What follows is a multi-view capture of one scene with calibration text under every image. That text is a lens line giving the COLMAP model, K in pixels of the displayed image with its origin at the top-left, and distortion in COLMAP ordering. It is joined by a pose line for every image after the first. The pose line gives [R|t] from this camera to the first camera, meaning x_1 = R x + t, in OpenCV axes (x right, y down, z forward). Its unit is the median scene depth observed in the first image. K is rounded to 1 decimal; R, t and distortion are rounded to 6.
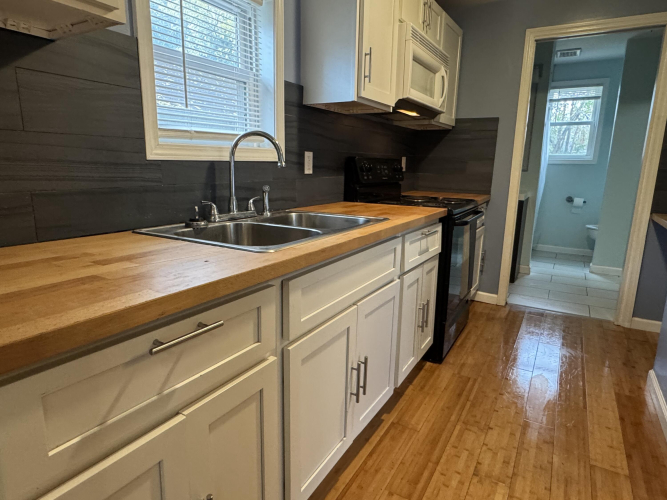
lens RADIAL K [[402.4, 0, 326.7], [0, 402.4, 249.6], [0, 0, 1]] dist [-0.005002, 0.000858]
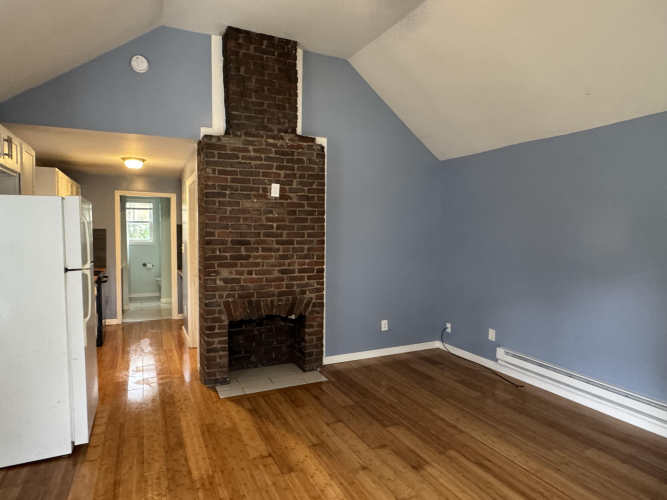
lens RADIAL K [[402.4, 0, 332.2], [0, 402.4, 246.8], [0, 0, 1]] dist [-0.005002, 0.000858]
pose [[0.552314, -0.044143, 0.832466, -0.988450], [0.178196, 0.981768, -0.066166, 0.145055], [-0.814368, 0.184886, 0.550111, -1.598644]]
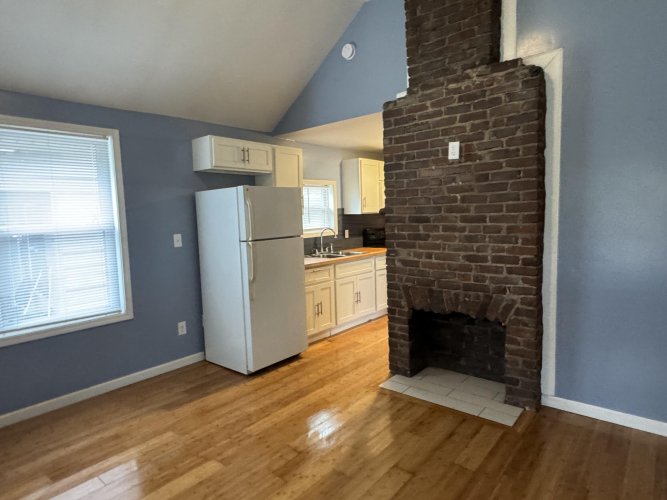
lens RADIAL K [[402.4, 0, 330.7], [0, 402.4, 244.9], [0, 0, 1]] dist [-0.005002, 0.000858]
pose [[0.986859, -0.031425, -0.158501, 0.302073], [0.010693, 0.991457, -0.129993, 0.232343], [0.161232, 0.126590, 0.978764, -1.838771]]
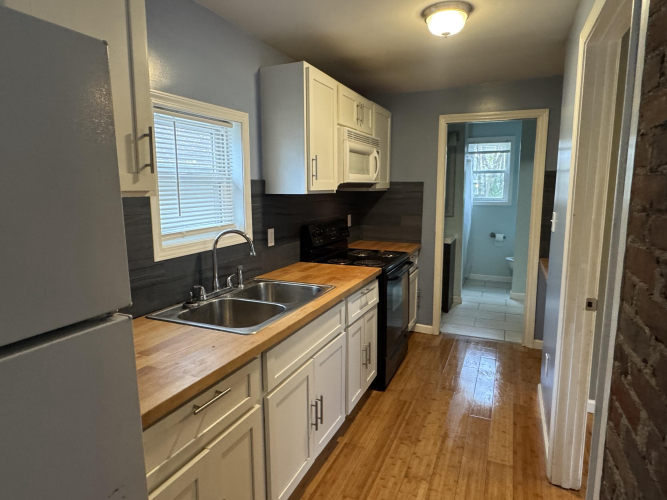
lens RADIAL K [[402.4, 0, 332.9], [0, 402.4, 245.7], [0, 0, 1]] dist [-0.005002, 0.000858]
pose [[0.991900, -0.037510, 0.121360, -0.007763], [0.045230, 0.997082, -0.061497, -0.111744], [-0.118699, 0.066488, 0.990702, -0.282774]]
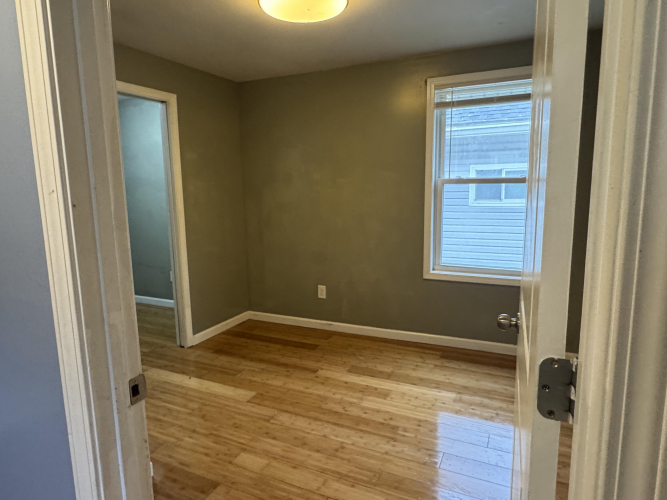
lens RADIAL K [[402.4, 0, 332.5], [0, 402.4, 247.0], [0, 0, 1]] dist [-0.005002, 0.000858]
pose [[-0.104308, -0.153814, 0.982579, 0.255545], [0.223244, 0.959135, 0.173843, -0.186726], [-0.969166, 0.237488, -0.065708, 0.356064]]
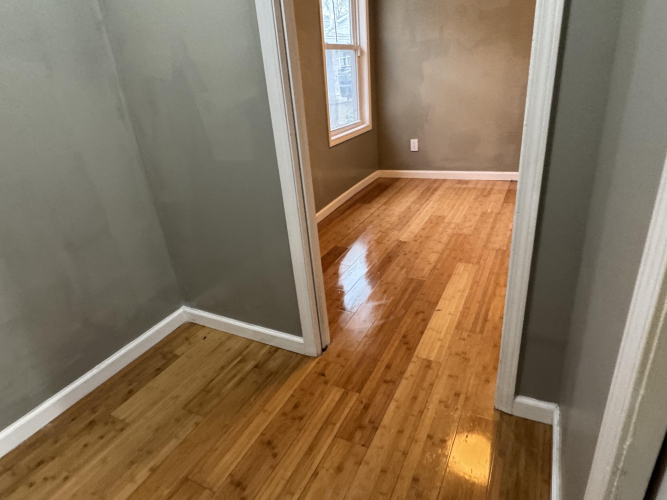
lens RADIAL K [[402.4, 0, 327.8], [0, 402.4, 249.1], [0, 0, 1]] dist [-0.005002, 0.000858]
pose [[-0.994424, 0.102752, -0.023707, 2.008148], [0.070051, 0.811726, 0.579822, -0.345397], [0.078821, 0.574929, -0.814398, 1.638643]]
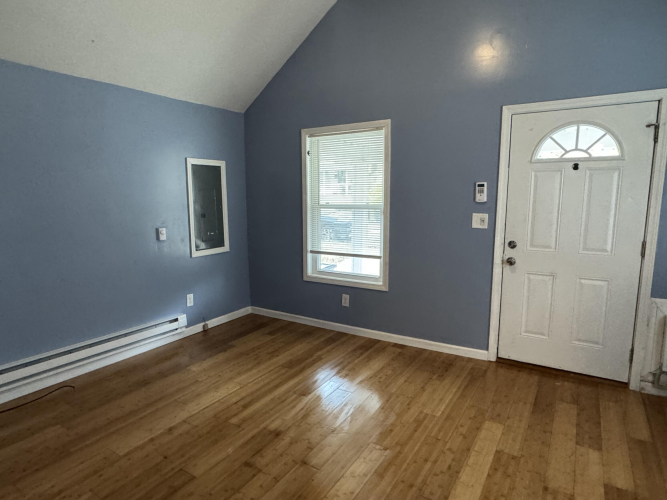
lens RADIAL K [[402.4, 0, 330.7], [0, 402.4, 247.9], [0, 0, 1]] dist [-0.005002, 0.000858]
pose [[-0.999838, -0.011723, 0.013690, 0.021337], [-0.006393, 0.940839, 0.338793, -0.163154], [-0.016852, 0.338650, -0.940761, -0.005806]]
